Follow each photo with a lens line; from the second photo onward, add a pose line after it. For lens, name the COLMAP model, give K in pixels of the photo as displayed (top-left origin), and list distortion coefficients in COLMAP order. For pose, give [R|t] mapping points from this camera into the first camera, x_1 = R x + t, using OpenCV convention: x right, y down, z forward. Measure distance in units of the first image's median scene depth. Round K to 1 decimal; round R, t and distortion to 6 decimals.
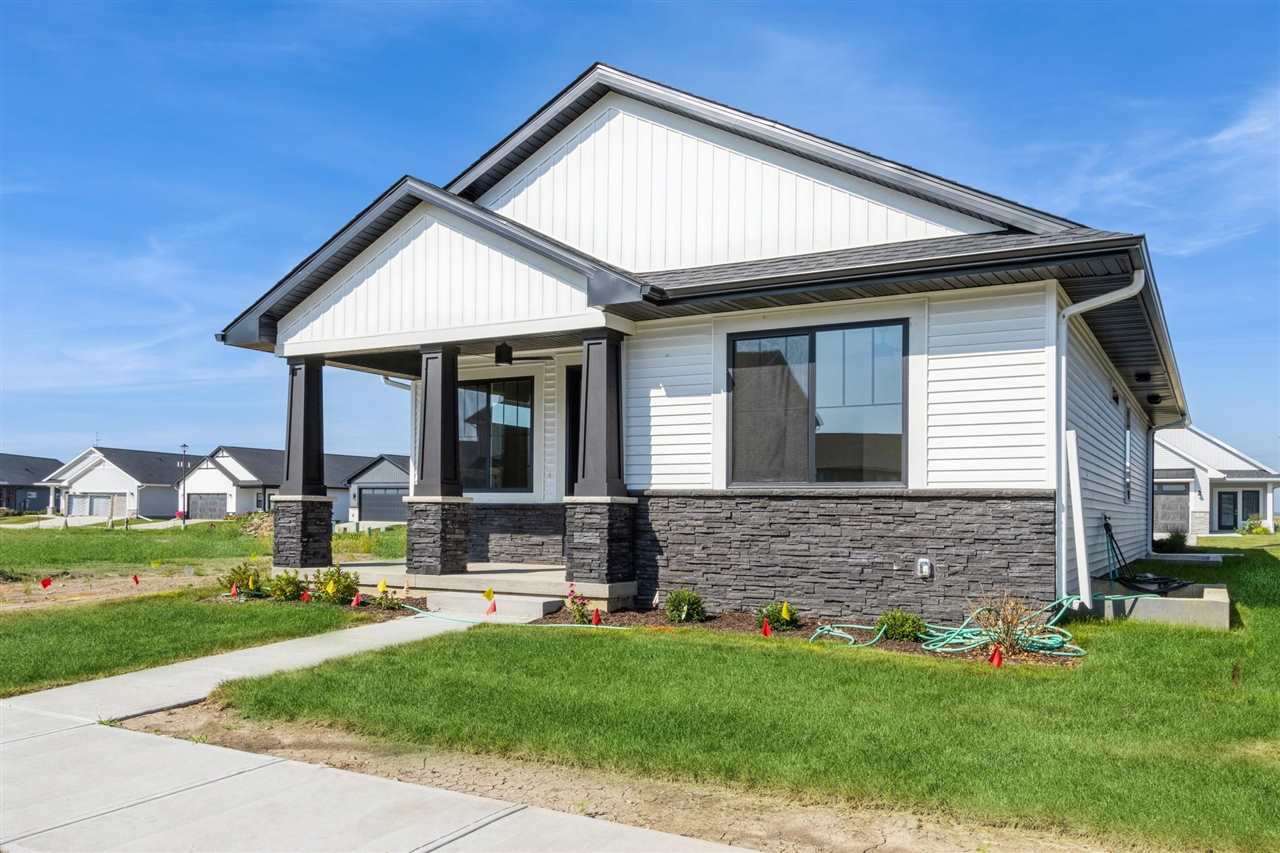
lens RADIAL K [[1017.8, 0, 640.0], [0, 1017.8, 426.5], [0, 0, 1]] dist [0.004032, 0.000876]
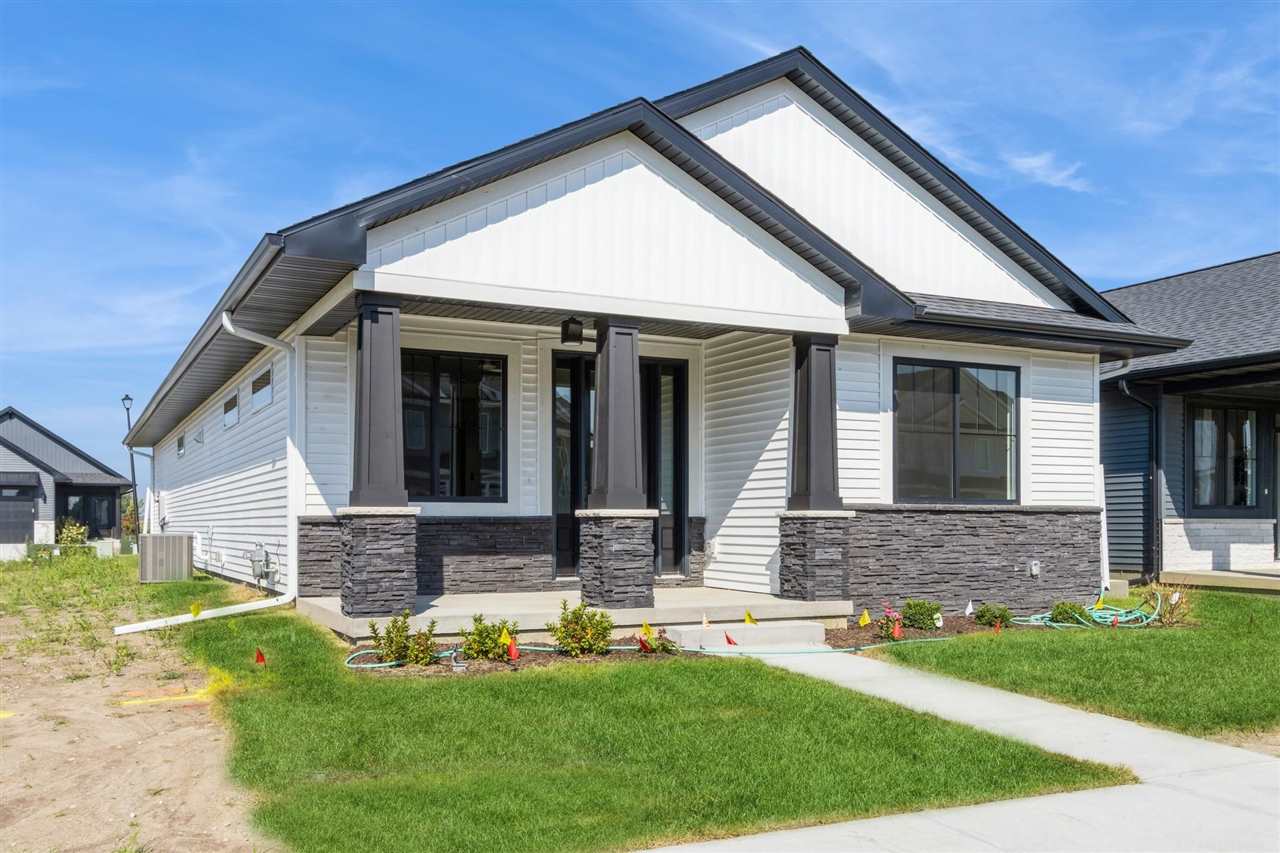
lens RADIAL K [[1134.2, 0, 639.9], [0, 1134.2, 450.1], [0, 0, 1]] dist [-0.008641, -0.003029]
pose [[0.555802, 0.044368, 0.830130, -1.035771], [-0.064833, 0.997847, -0.009924, 0.034503], [-0.828783, -0.048304, 0.557482, 0.560950]]
